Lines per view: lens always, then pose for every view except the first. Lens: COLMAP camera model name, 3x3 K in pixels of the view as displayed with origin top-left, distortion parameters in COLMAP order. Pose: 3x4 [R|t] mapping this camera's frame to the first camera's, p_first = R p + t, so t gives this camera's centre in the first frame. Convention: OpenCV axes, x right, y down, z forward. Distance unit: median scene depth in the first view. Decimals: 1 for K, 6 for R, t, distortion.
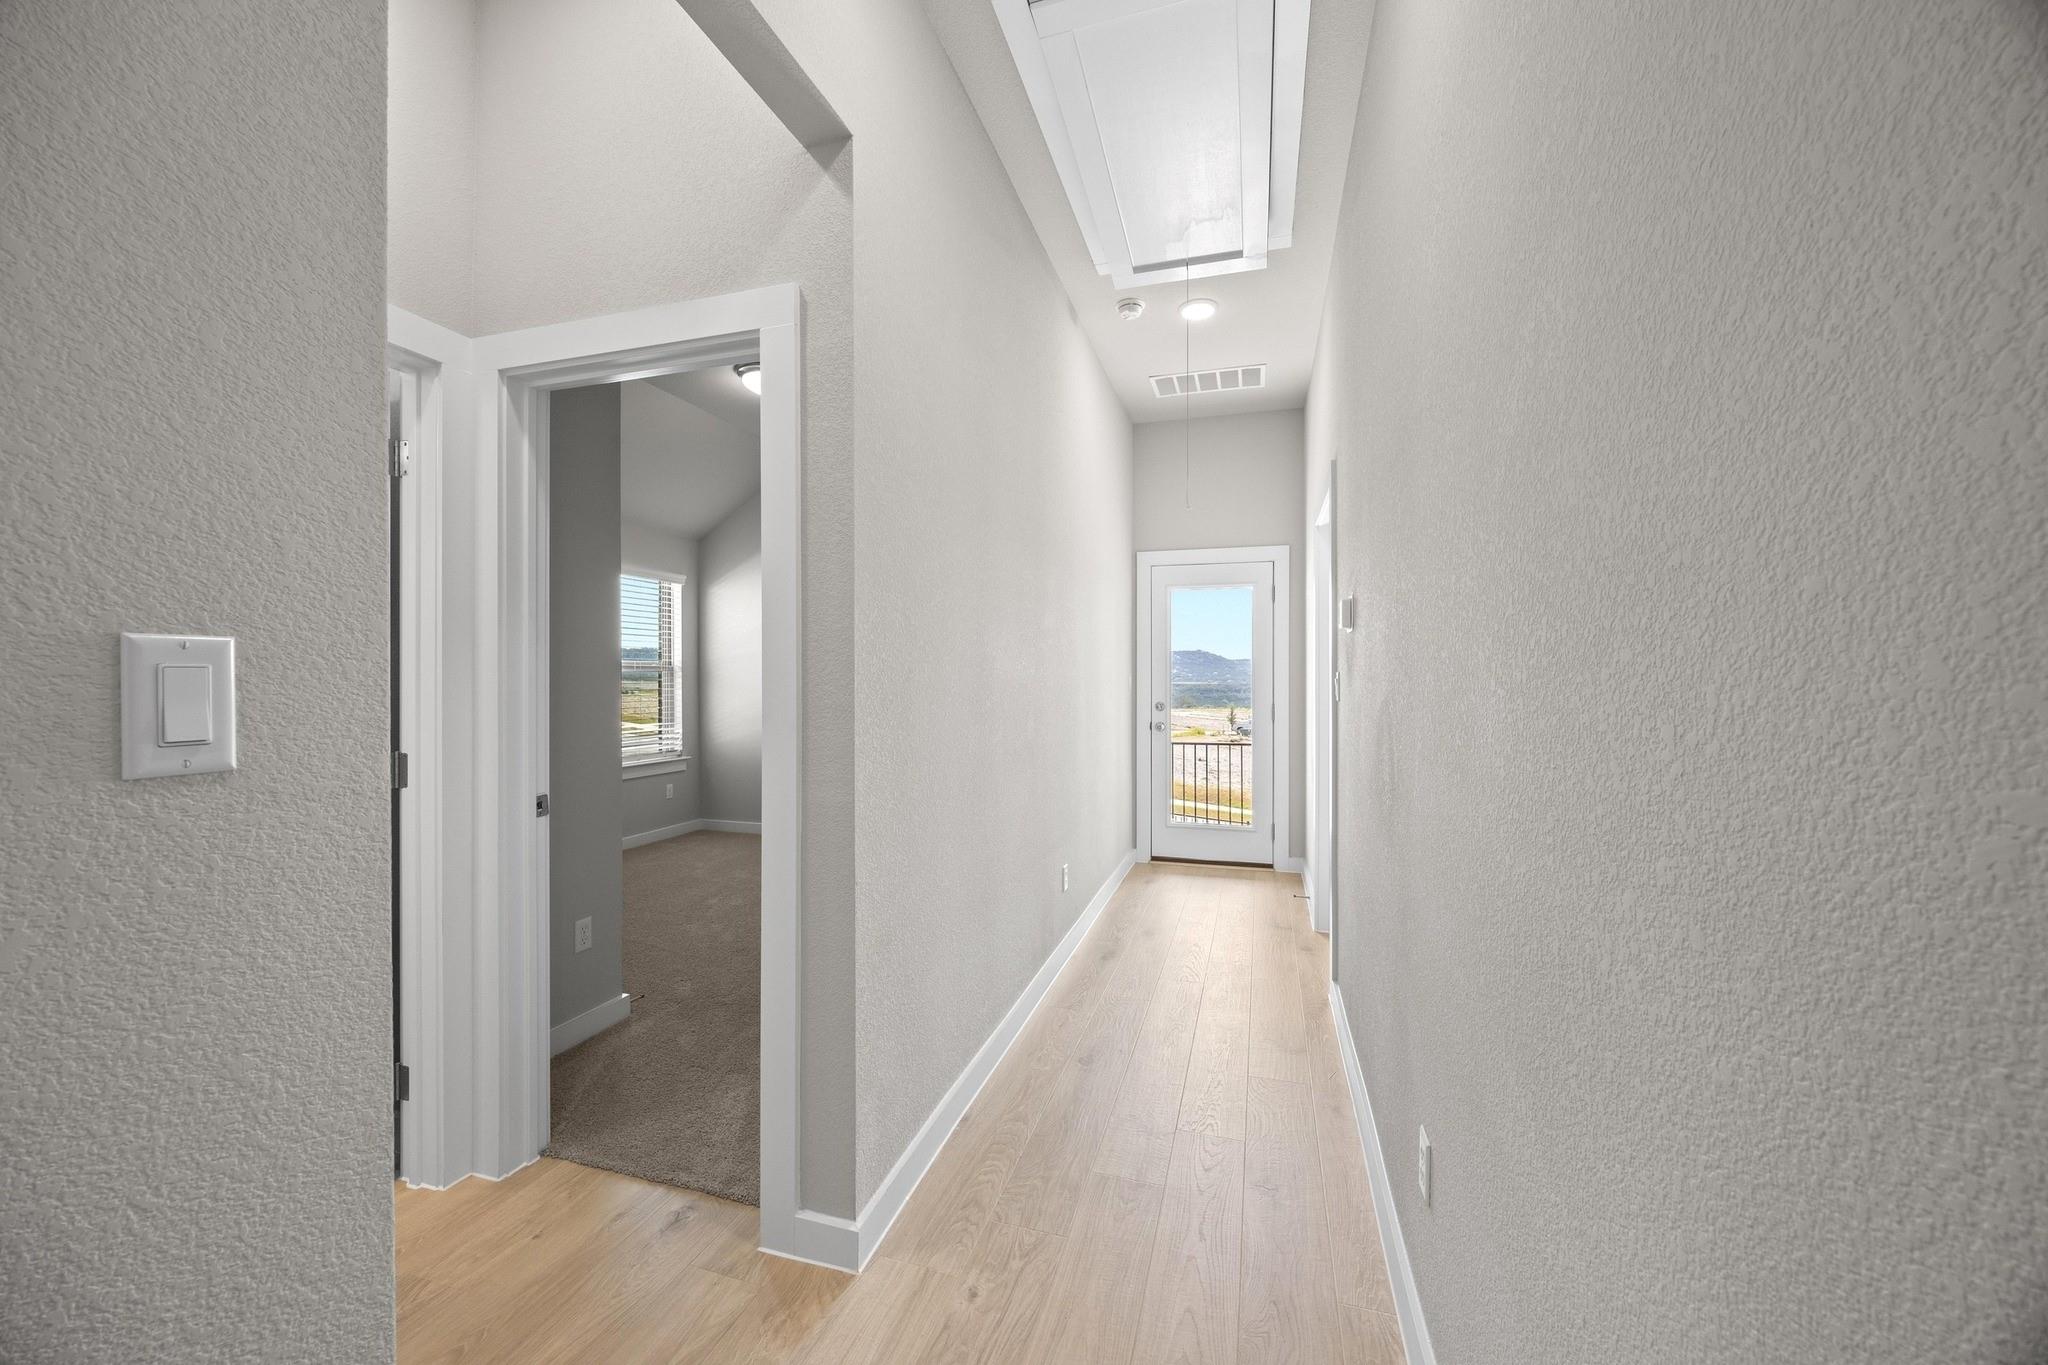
lens RADIAL K [[781.4, 0, 1013.2], [0, 781.4, 673.8], [0, 0, 1]] dist [-0.001141, -0.000279]
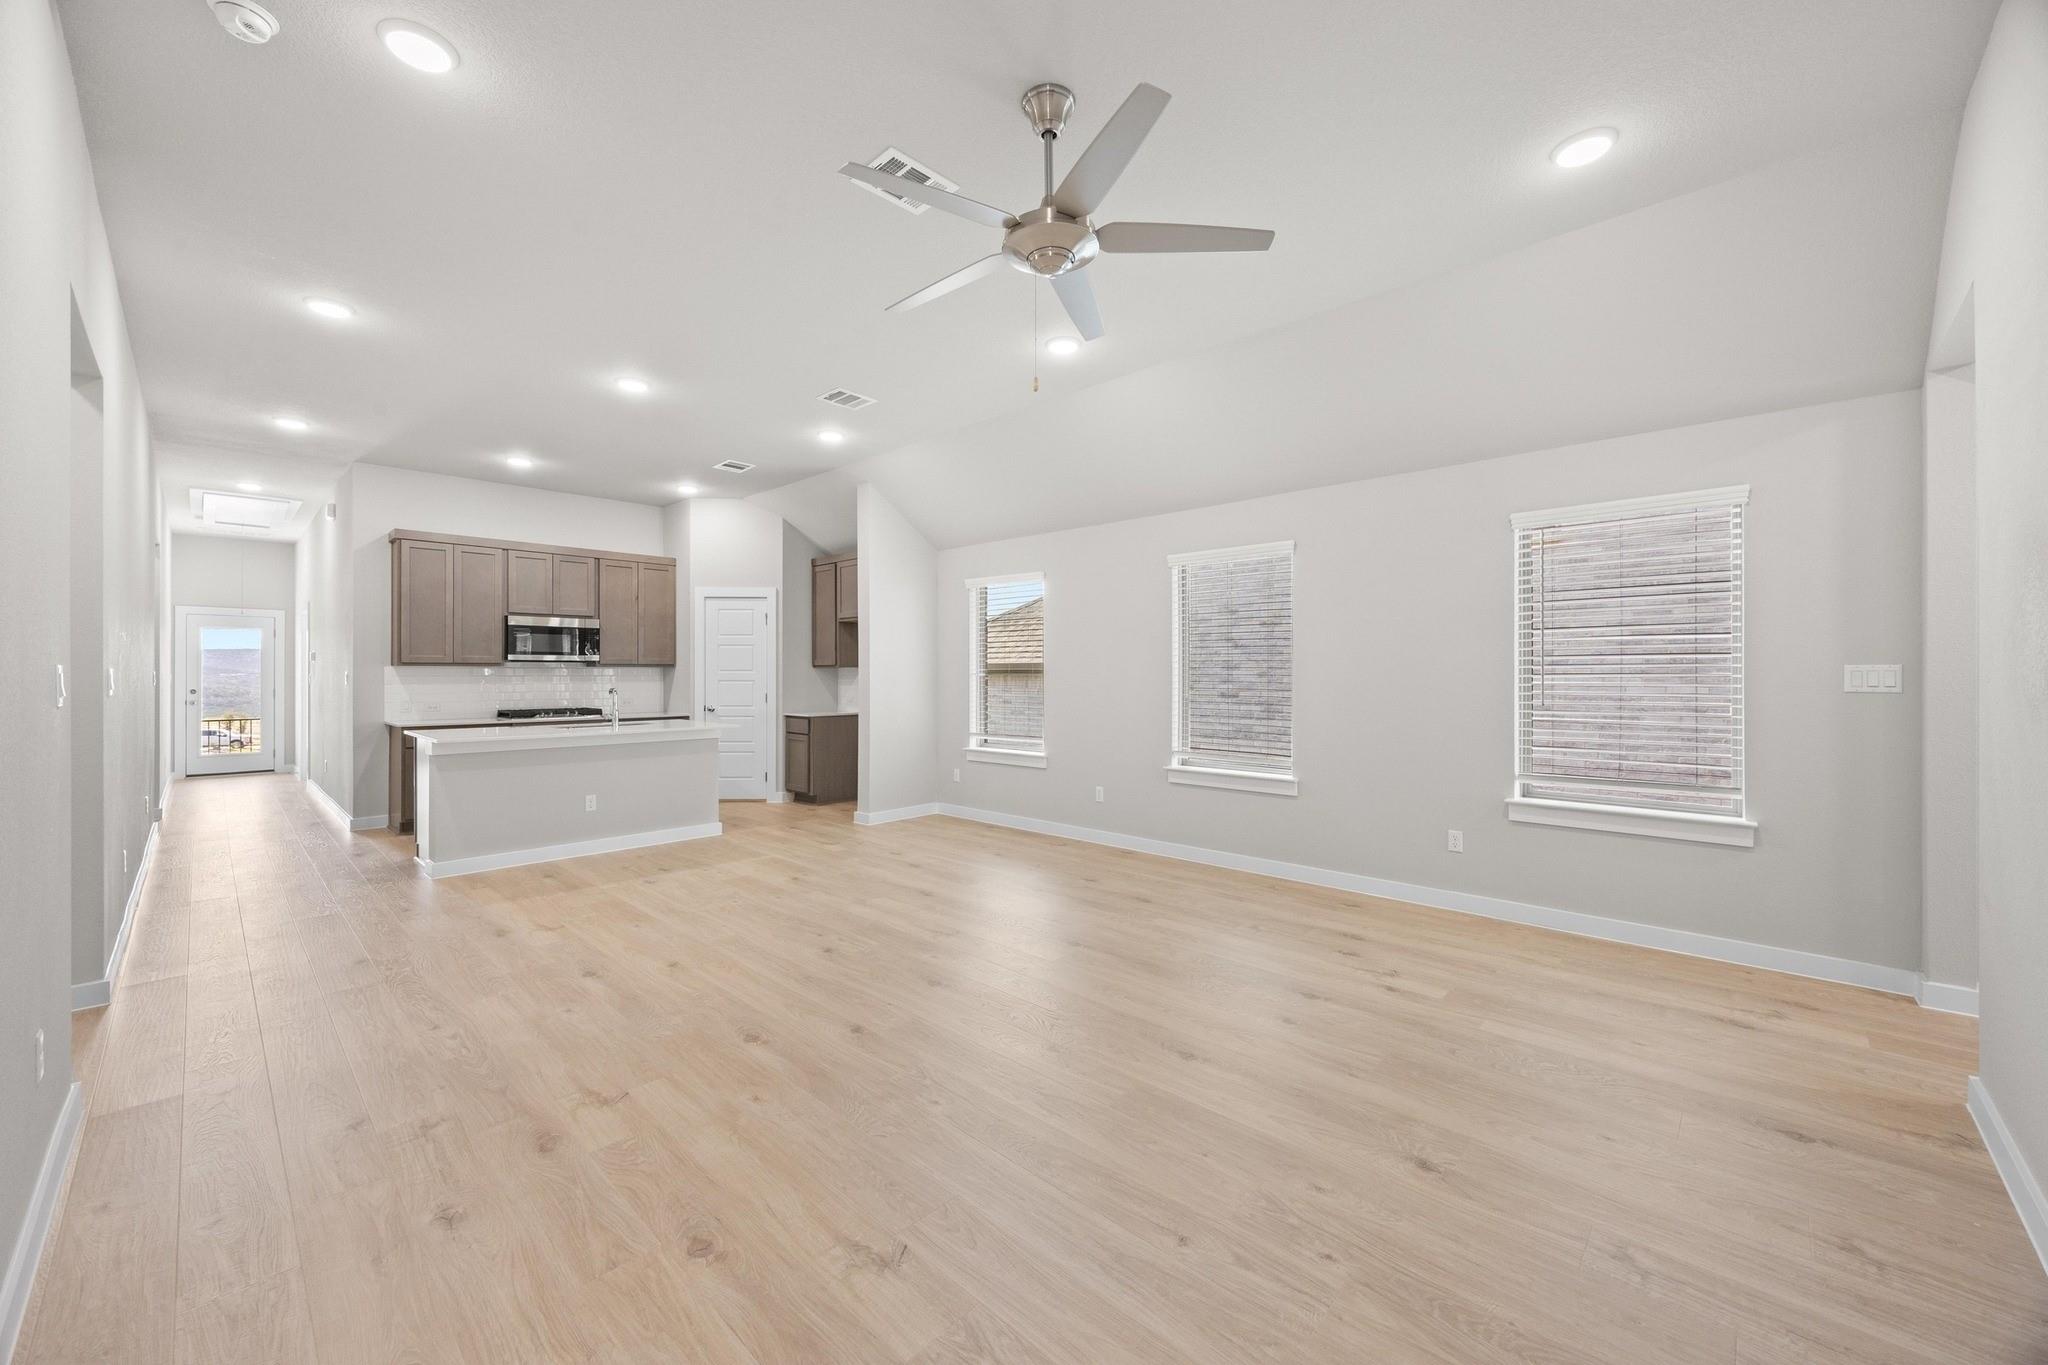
lens RADIAL K [[781.4, 0, 1013.2], [0, 781.4, 673.8], [0, 0, 1]] dist [-0.001141, -0.000279]
pose [[0.445971, 0.000653, 0.895047, -0.619702], [-0.002822, 0.999996, 0.000677, -0.006667], [-0.895043, -0.002828, 0.445971, -1.602701]]
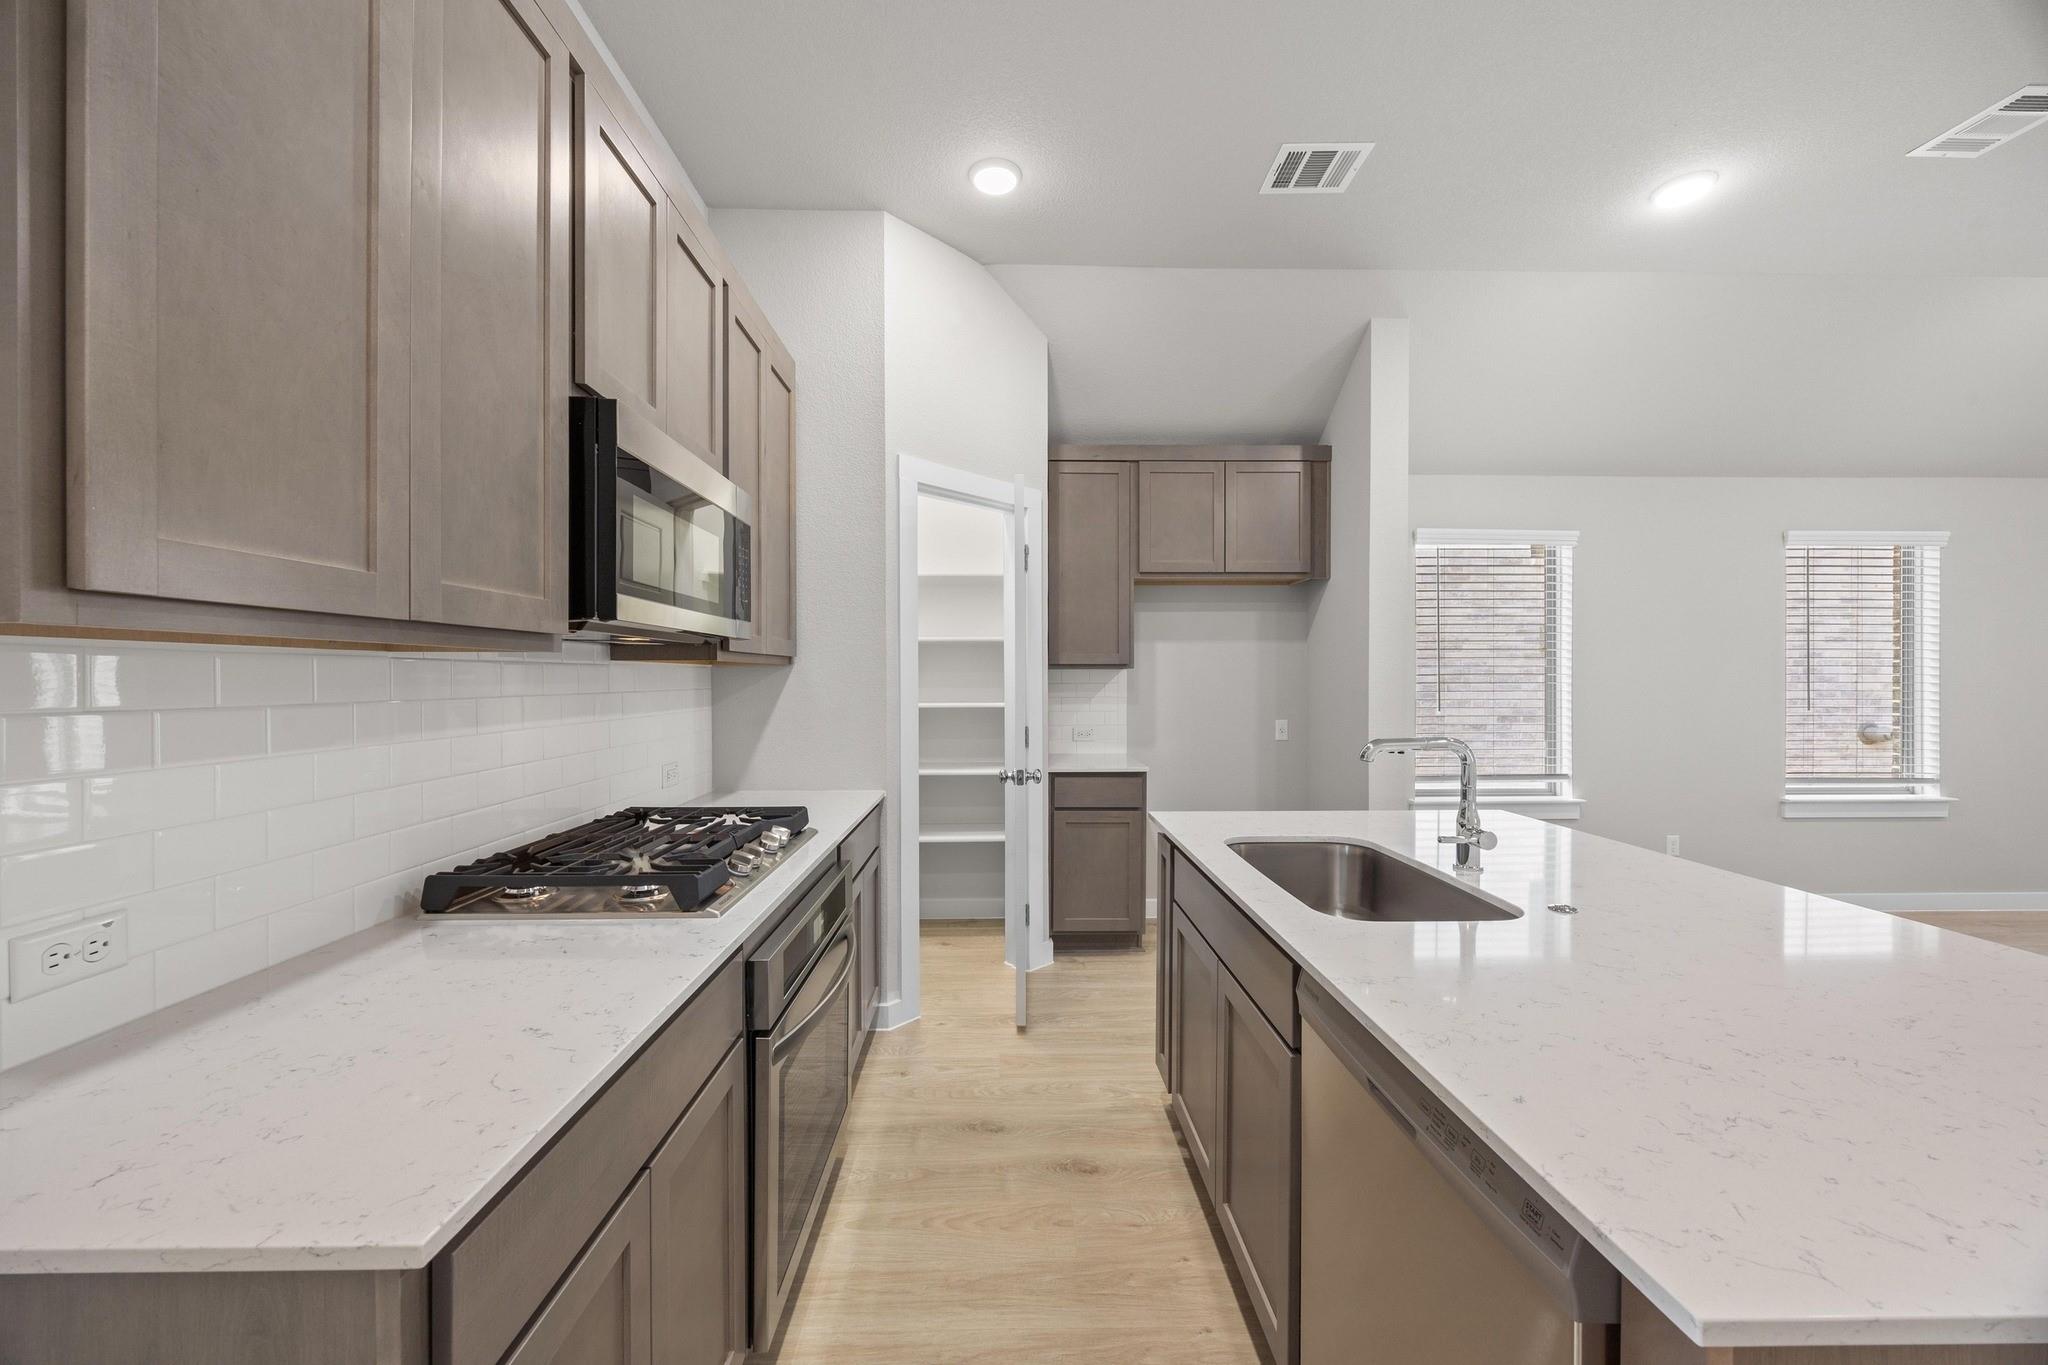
lens RADIAL K [[778.4, 0, 1018.9], [0, 778.4, 683.6], [0, 0, 1]] dist [-0.003788, 0.000280]
pose [[-0.313037, -0.006768, 0.949717, -0.095849], [-0.004482, 0.999974, 0.005648, -0.007606], [-0.949730, -0.002489, -0.313059, -0.255103]]
